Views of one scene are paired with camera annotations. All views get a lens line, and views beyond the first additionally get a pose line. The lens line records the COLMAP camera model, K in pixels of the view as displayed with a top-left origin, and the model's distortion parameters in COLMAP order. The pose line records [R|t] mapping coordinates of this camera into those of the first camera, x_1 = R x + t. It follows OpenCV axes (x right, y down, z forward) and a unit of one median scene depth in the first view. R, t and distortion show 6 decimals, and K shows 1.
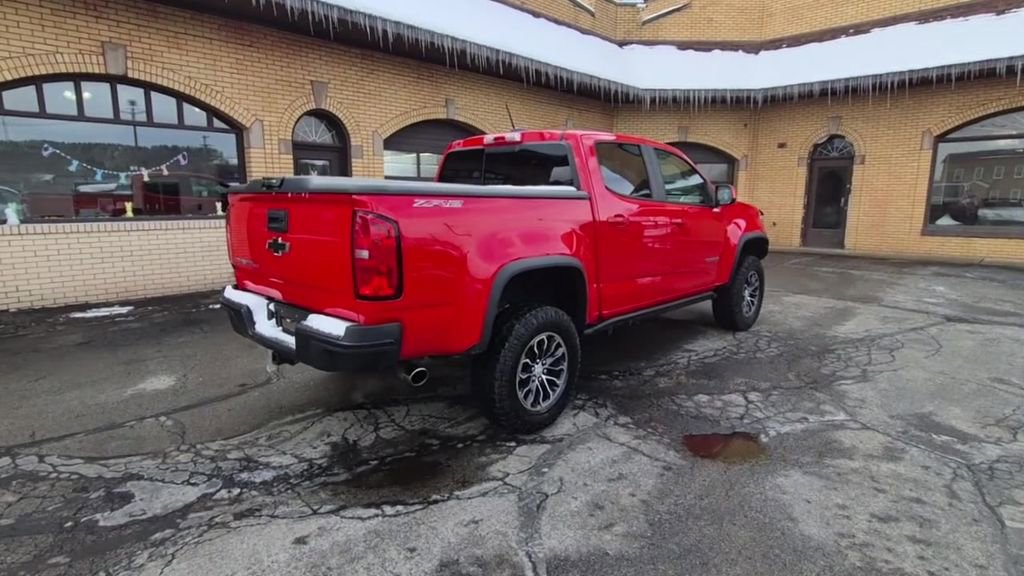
lens RADIAL K [[553.1, 0, 503.9], [0, 553.1, 287.6], [0, 0, 1]] dist [0.006514, -0.003829]
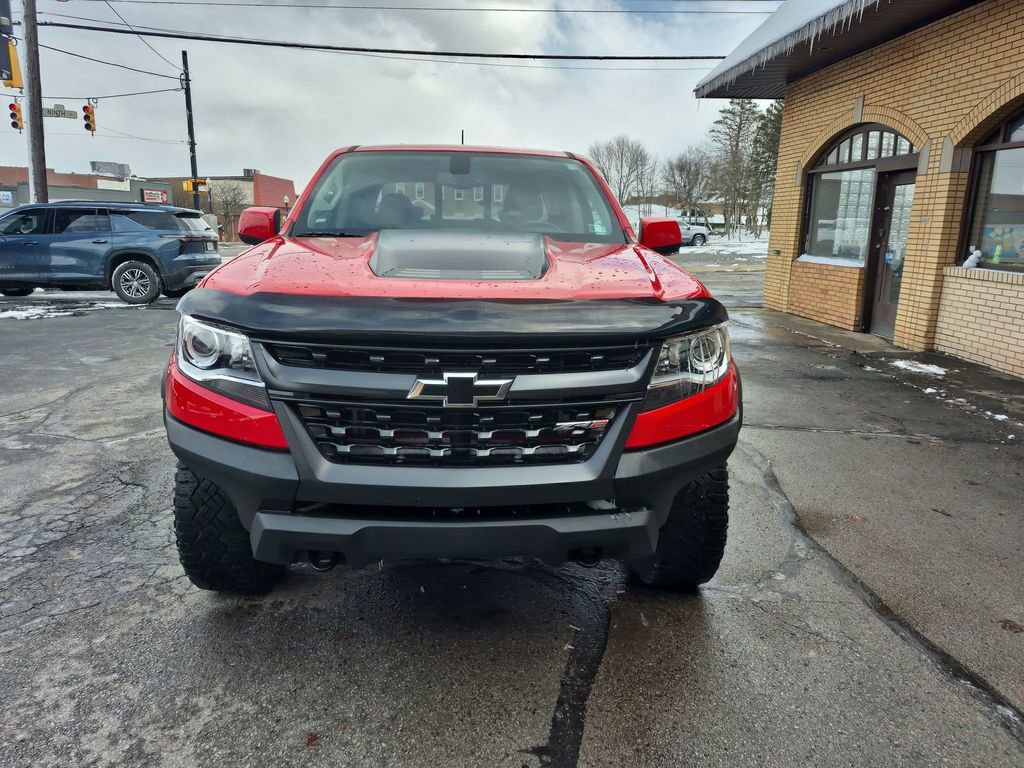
lens RADIAL K [[711.0, 0, 510.4], [0, 711.0, 381.5], [0, 0, 1]] dist [0.044693, -0.028812]
pose [[-0.677120, 0.145516, -0.721341, 0.906244], [-0.146354, 0.934040, 0.325806, -0.346416], [0.721171, 0.326181, -0.611161, 1.980377]]
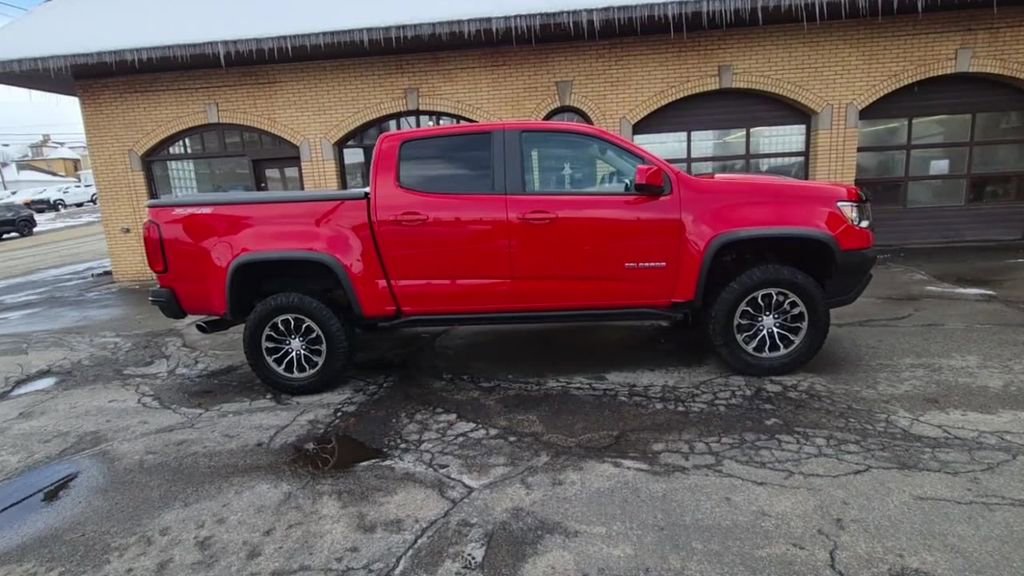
lens RADIAL K [[553.1, 0, 512.3], [0, 553.1, 287.4], [0, 0, 1]] dist [0.006514, -0.003829]
pose [[0.633642, 0.099829, -0.767158, 1.037781], [-0.070972, 0.994959, 0.070853, -0.076539], [0.770364, 0.009551, 0.637533, 0.483623]]
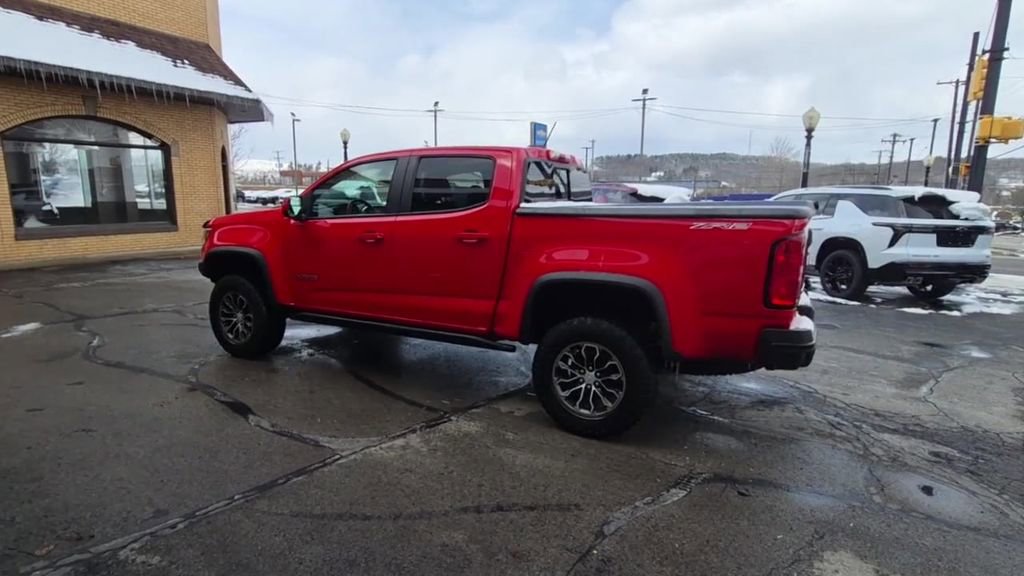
lens RADIAL K [[553.1, 0, 496.3], [0, 553.1, 291.8], [0, 0, 1]] dist [0.006514, -0.003829]
pose [[-0.265243, -0.168289, 0.949381, -1.025048], [0.150429, 0.965369, 0.213151, -0.267480], [-0.952374, 0.199352, -0.230742, 1.433006]]
